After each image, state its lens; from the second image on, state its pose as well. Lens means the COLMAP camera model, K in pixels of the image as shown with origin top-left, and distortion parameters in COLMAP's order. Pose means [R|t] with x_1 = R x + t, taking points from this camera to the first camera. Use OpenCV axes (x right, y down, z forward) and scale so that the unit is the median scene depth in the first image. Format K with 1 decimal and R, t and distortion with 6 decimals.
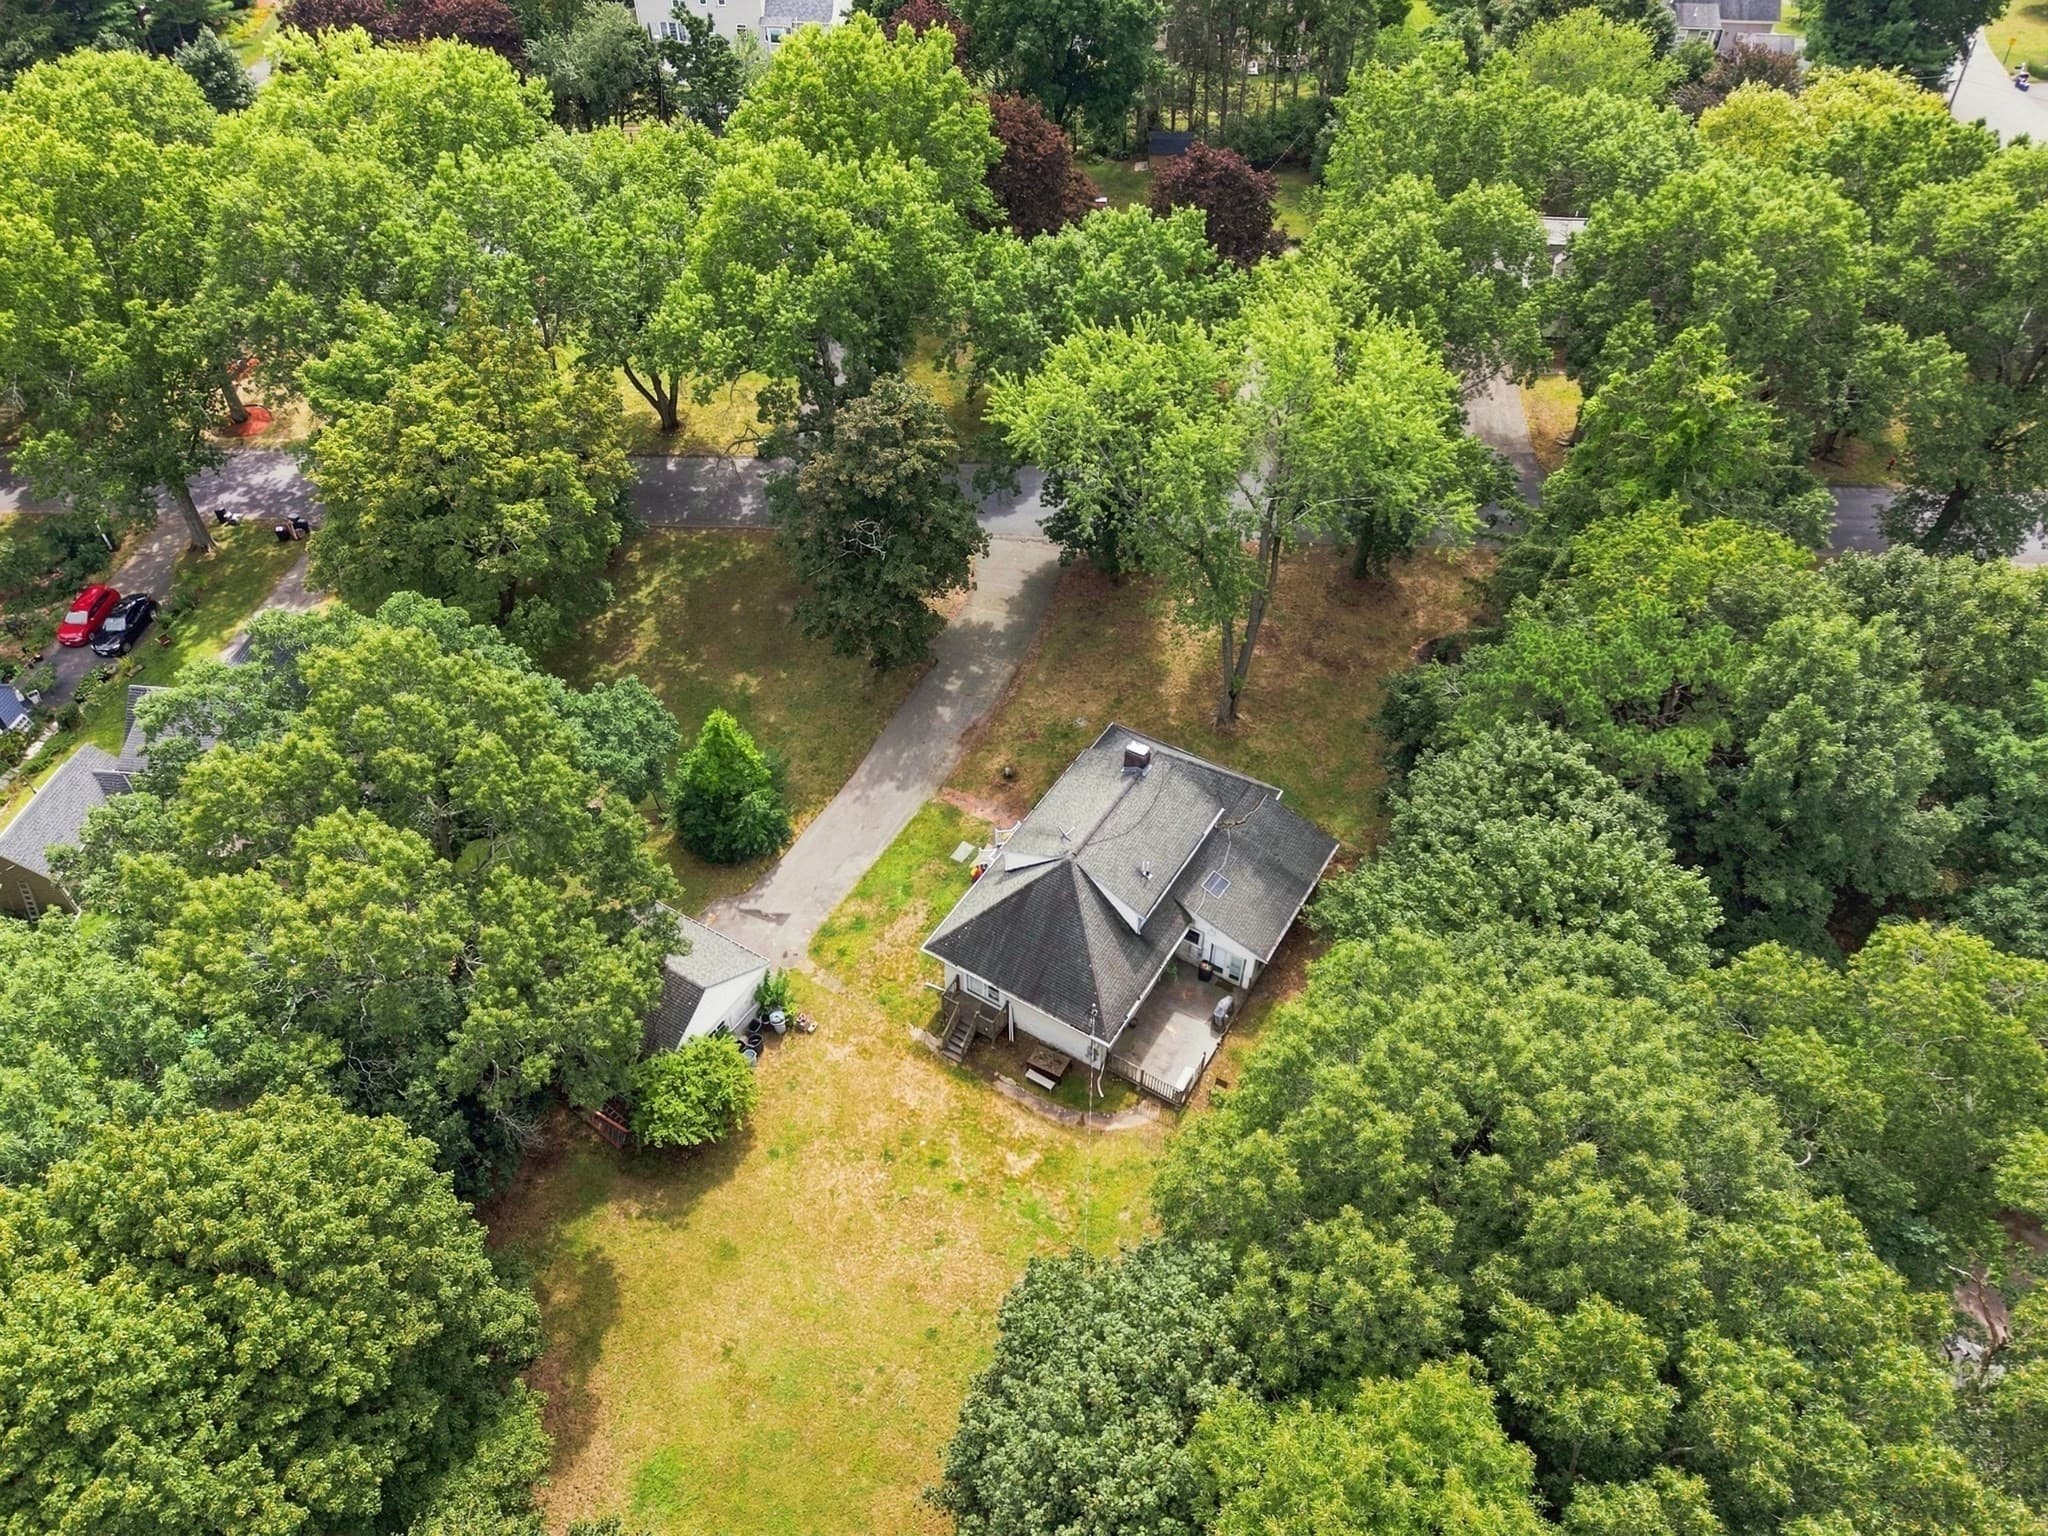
lens RADIAL K [[1402.2, 0, 1024.0], [0, 1402.2, 768.0], [0, 0, 1]] dist [-0.000869, -0.002072]
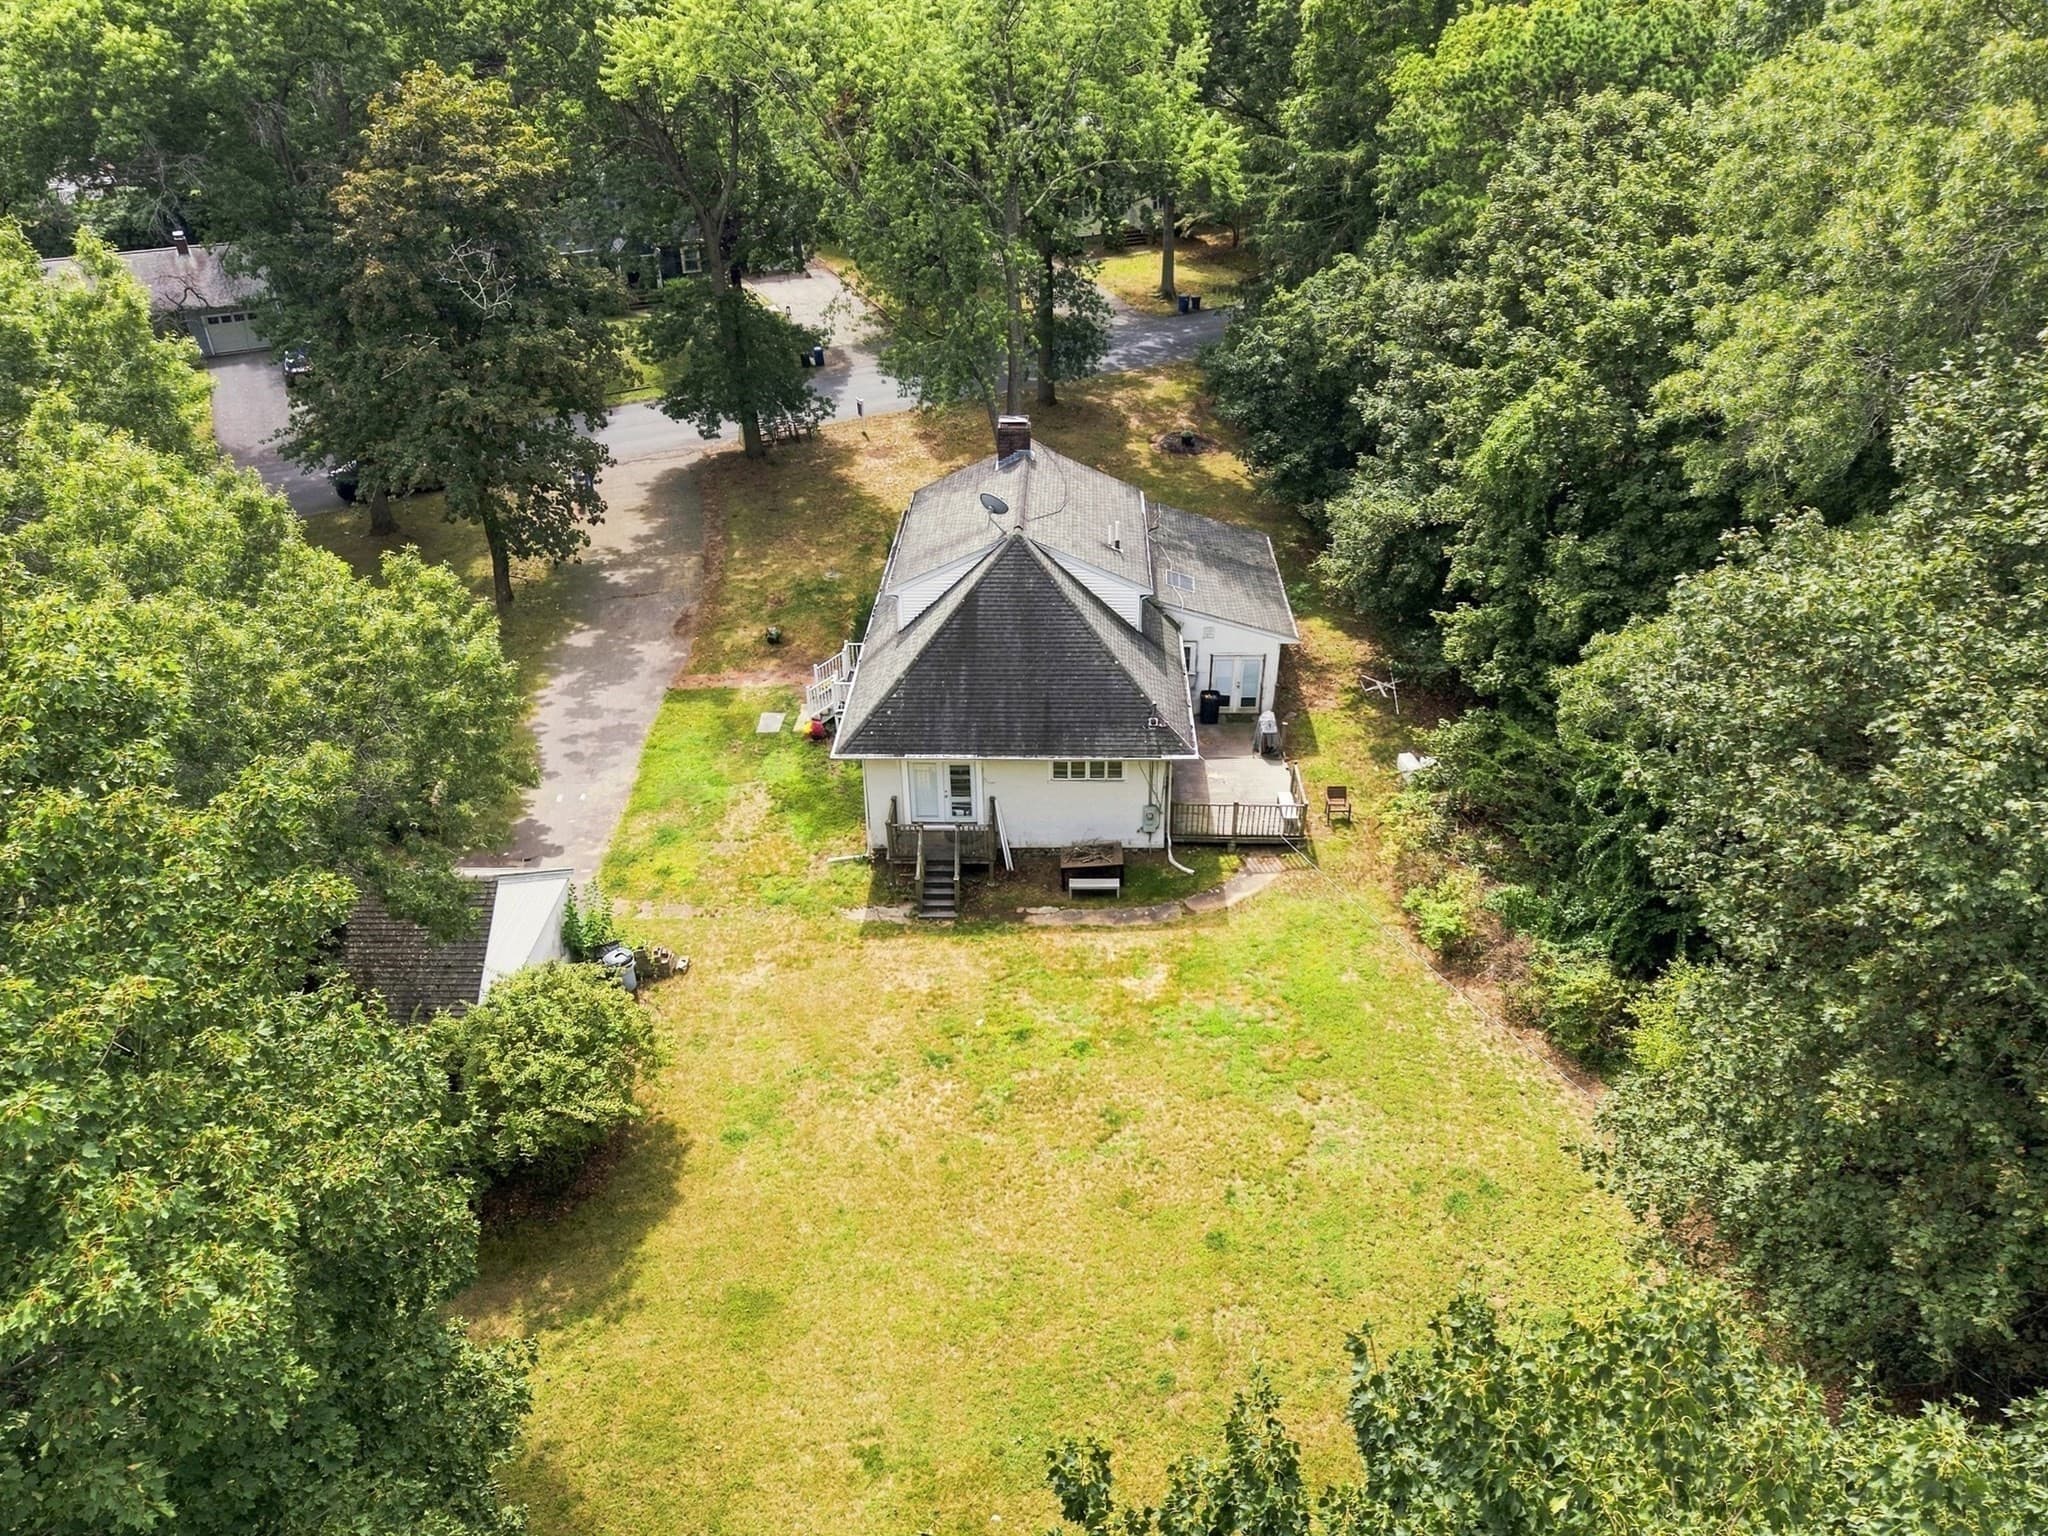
lens RADIAL K [[1428.9, 0, 1018.6], [0, 1428.9, 788.7], [0, 0, 1]] dist [0.097139, -0.001398]
pose [[0.862266, -0.263463, 0.432532, -0.276260], [0.363180, 0.916900, -0.165511, 0.276425], [-0.352982, 0.299801, 0.886297, 0.448331]]
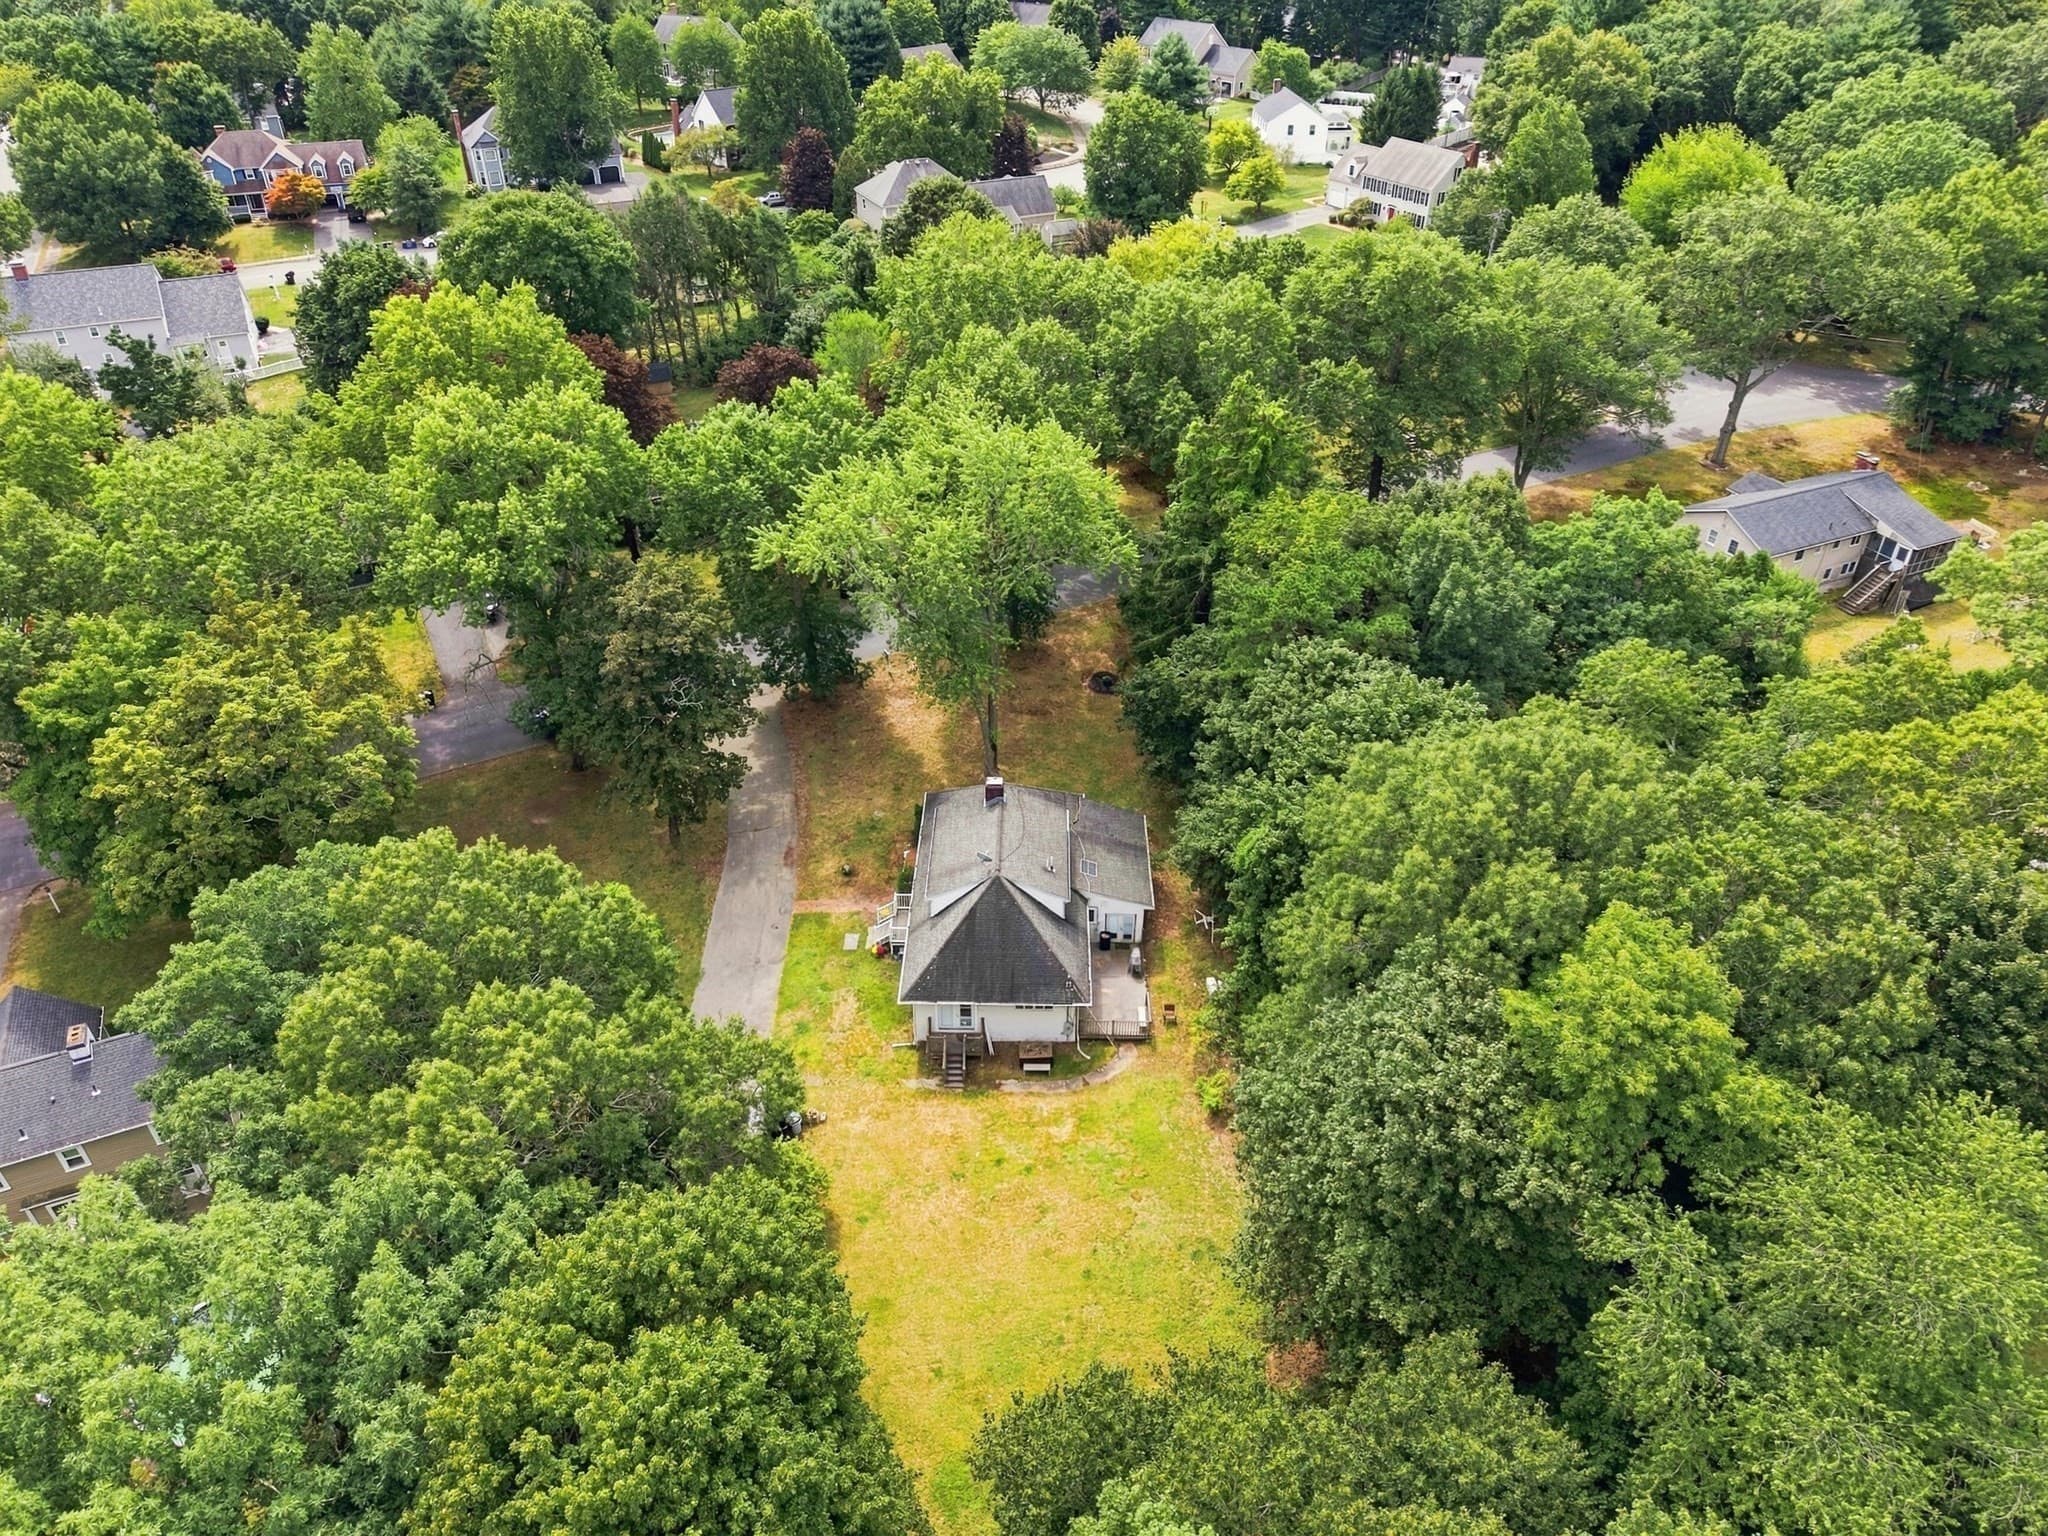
lens RADIAL K [[1411.4, 0, 1024.0], [0, 1411.4, 768.0], [0, 0, 1]] dist [0.020480, -0.005650]
pose [[0.851524, -0.294981, 0.433467, -0.429331], [0.364042, 0.927596, -0.083899, 0.088445], [-0.377333, 0.229242, 0.897256, -0.093612]]
